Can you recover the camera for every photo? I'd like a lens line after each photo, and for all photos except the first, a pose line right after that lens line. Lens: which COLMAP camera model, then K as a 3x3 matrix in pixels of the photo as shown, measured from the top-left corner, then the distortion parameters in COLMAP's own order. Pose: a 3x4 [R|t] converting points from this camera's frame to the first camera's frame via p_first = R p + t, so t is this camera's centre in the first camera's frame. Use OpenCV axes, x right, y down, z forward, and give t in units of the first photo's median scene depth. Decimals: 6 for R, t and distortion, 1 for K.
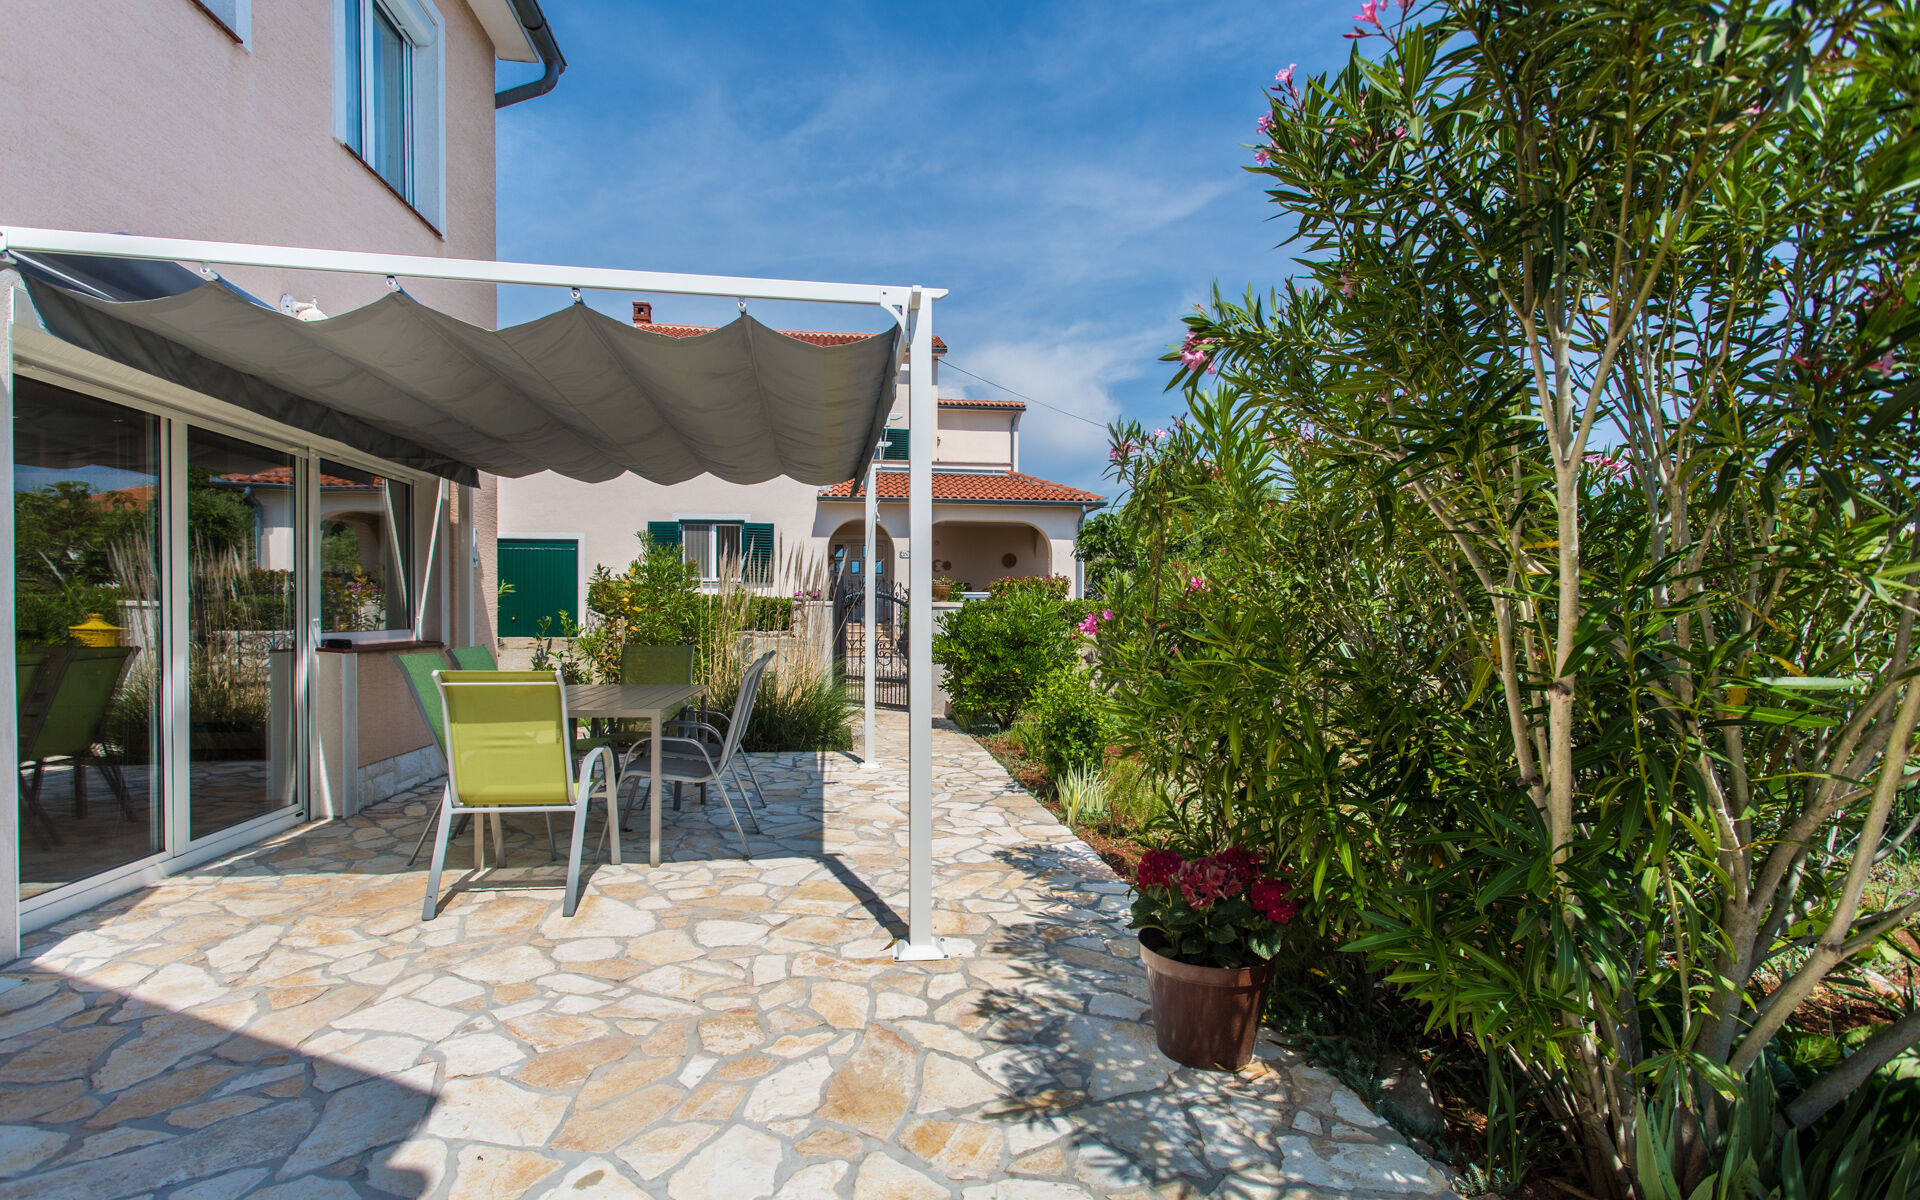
lens RADIAL K [[904.8, 0, 962.8], [0, 904.8, 602.9], [0, 0, 1]] dist [-0.001363, 0.003537]
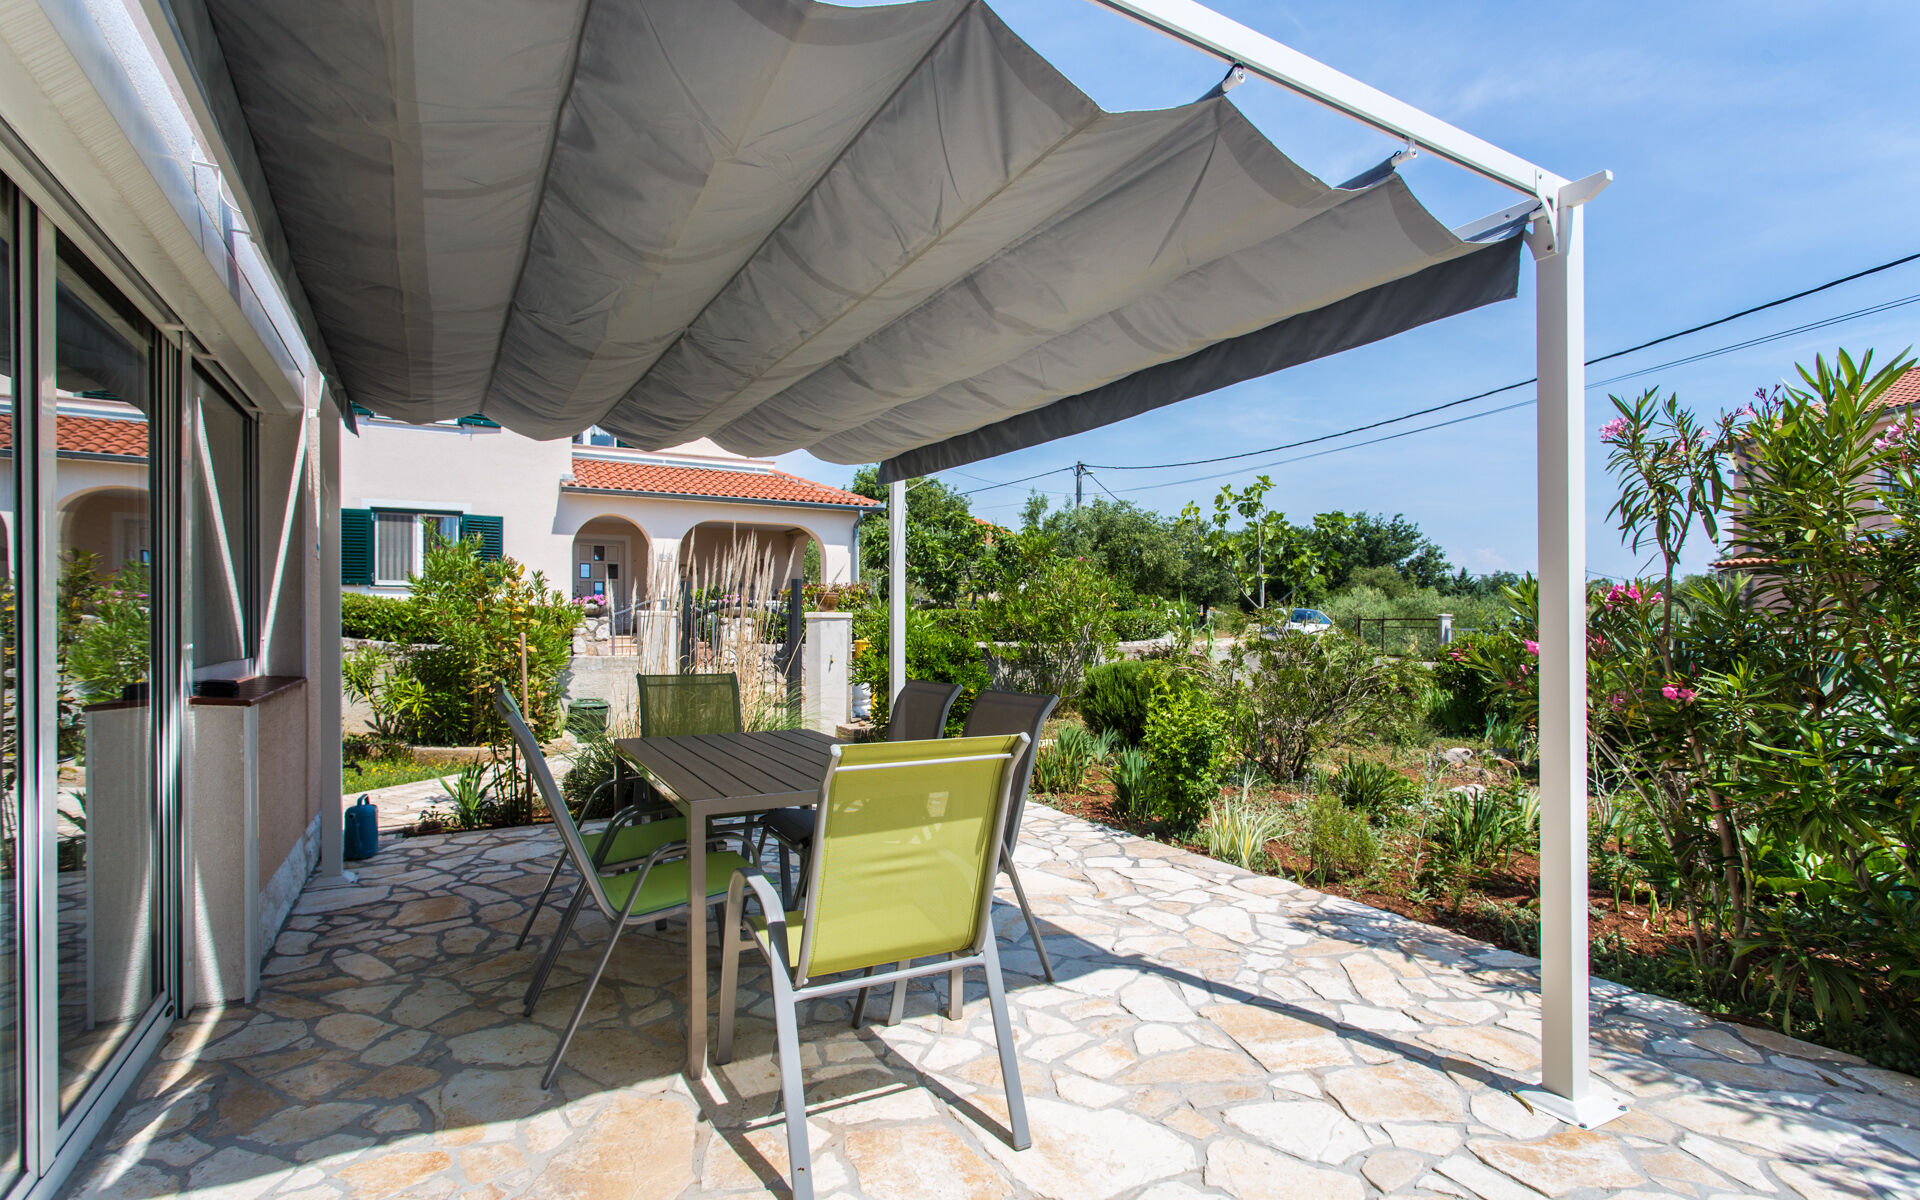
lens RADIAL K [[904.8, 0, 958.6], [0, 904.8, 612.9], [0, 0, 1]] dist [-0.001363, 0.003537]
pose [[0.931738, 0.000303, 0.363131, -0.593025], [-0.000641, 0.999999, 0.000813, -0.002306], [-0.363130, -0.000990, 0.931738, 0.400490]]
